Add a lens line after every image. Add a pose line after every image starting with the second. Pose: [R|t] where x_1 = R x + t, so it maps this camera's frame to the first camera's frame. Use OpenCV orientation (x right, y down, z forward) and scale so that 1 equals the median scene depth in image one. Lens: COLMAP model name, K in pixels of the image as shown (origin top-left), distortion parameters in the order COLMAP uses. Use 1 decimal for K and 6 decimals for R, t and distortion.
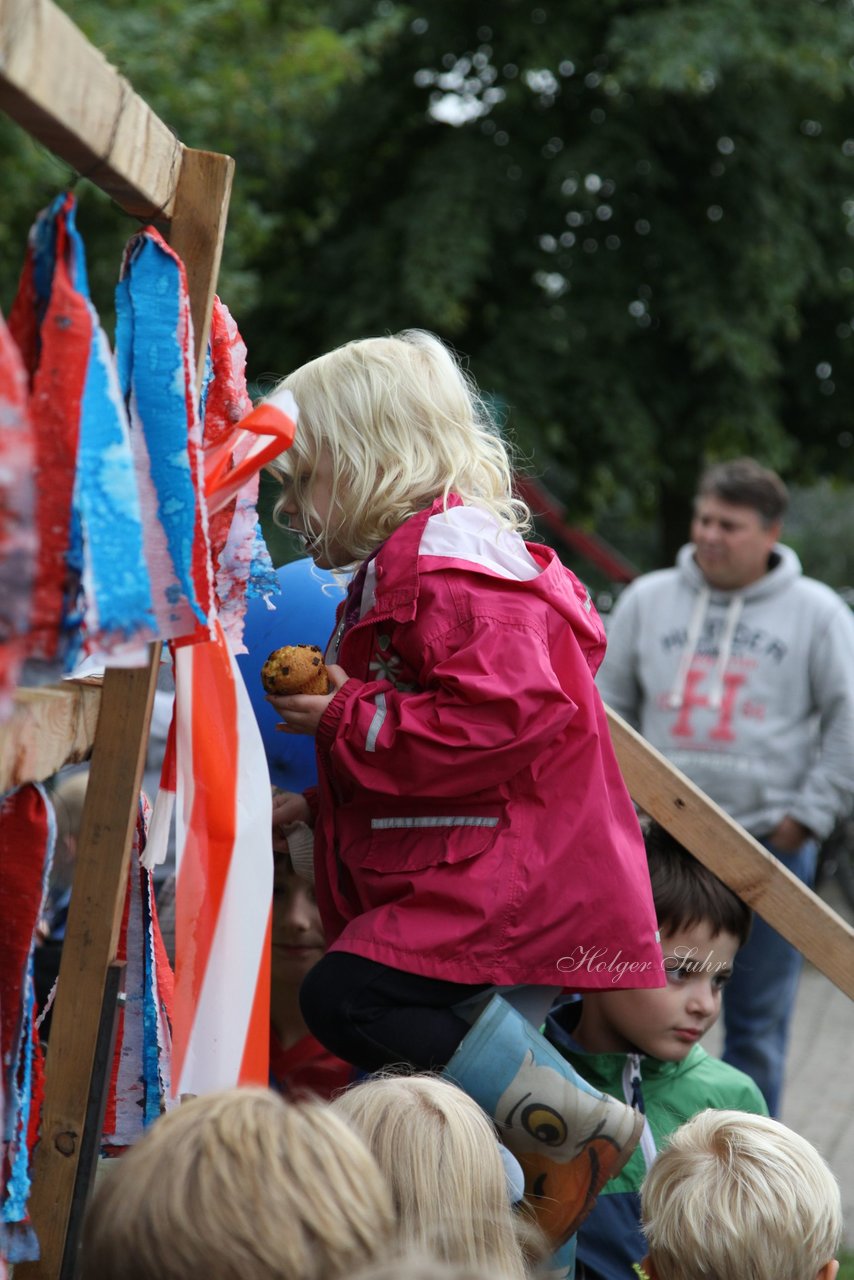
lens RADIAL K [[4785.7, 0, 427.0], [0, 4785.7, 640.0], [0, 0, 1]] dist [0.715950, -1.212307]
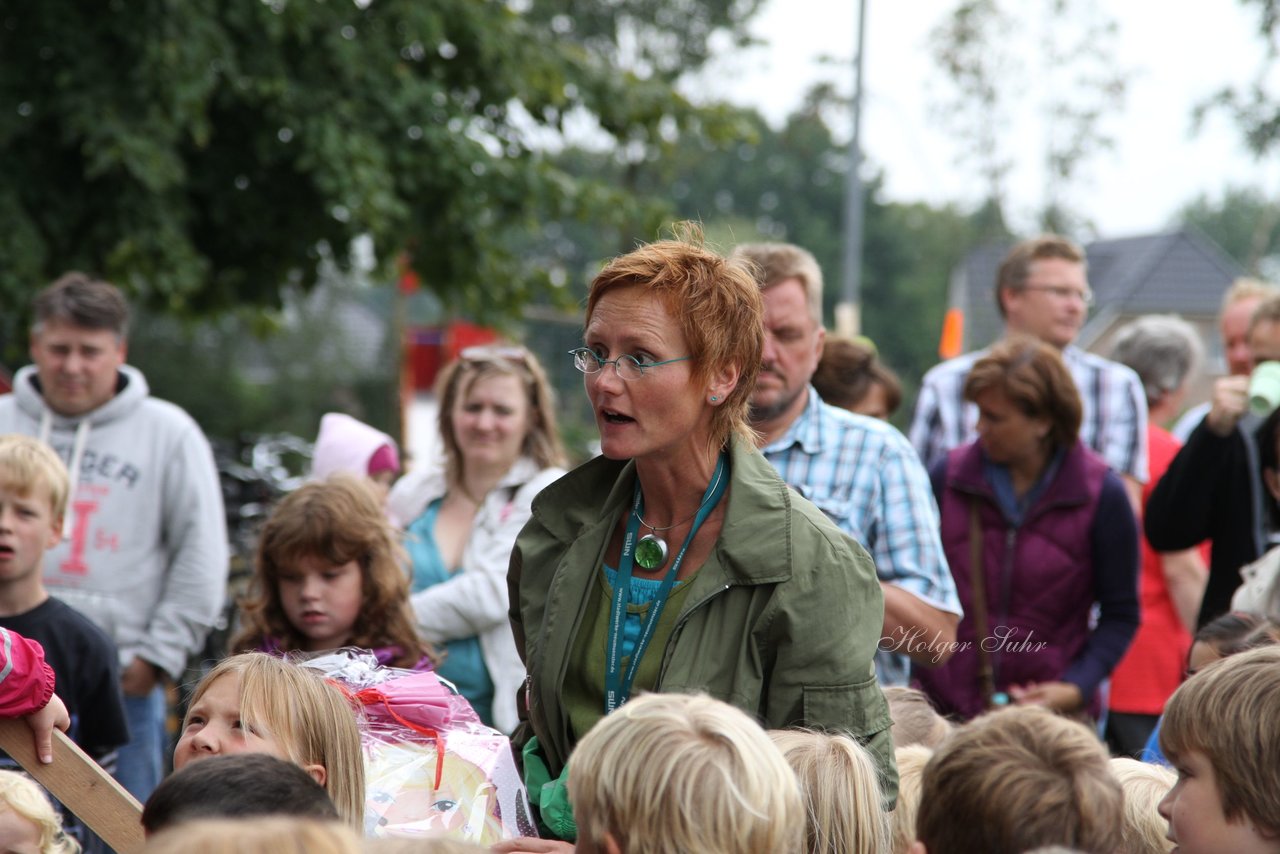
lens RADIAL K [[6345.8, 0, 640.0], [0, 6345.8, 427.0], [0, 0, 1]] dist [0.444541, 12.702179]
pose [[0.992853, 0.004918, 0.119245, 0.016540], [-0.003088, 0.999875, -0.015529, 0.007525], [-0.119307, 0.015050, 0.992743, -0.178011]]
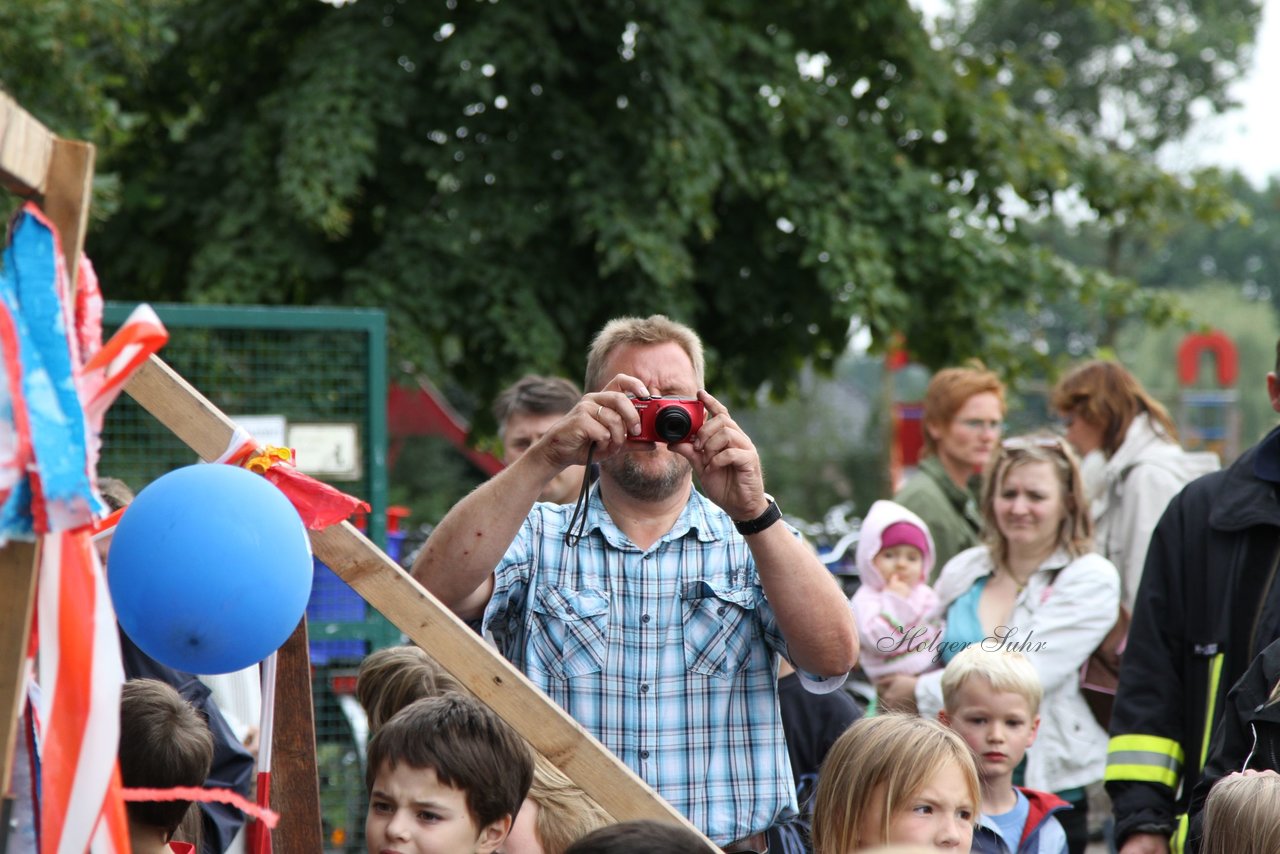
lens RADIAL K [[6395.6, 0, 640.0], [0, 6395.6, 427.0], [0, 0, 1]] dist [0.749328, 3.663379]
pose [[0.998858, -0.017031, 0.044636, 0.008189], [0.018298, 0.999437, -0.028137, 0.007235], [-0.044132, 0.028921, 0.998607, -0.216767]]
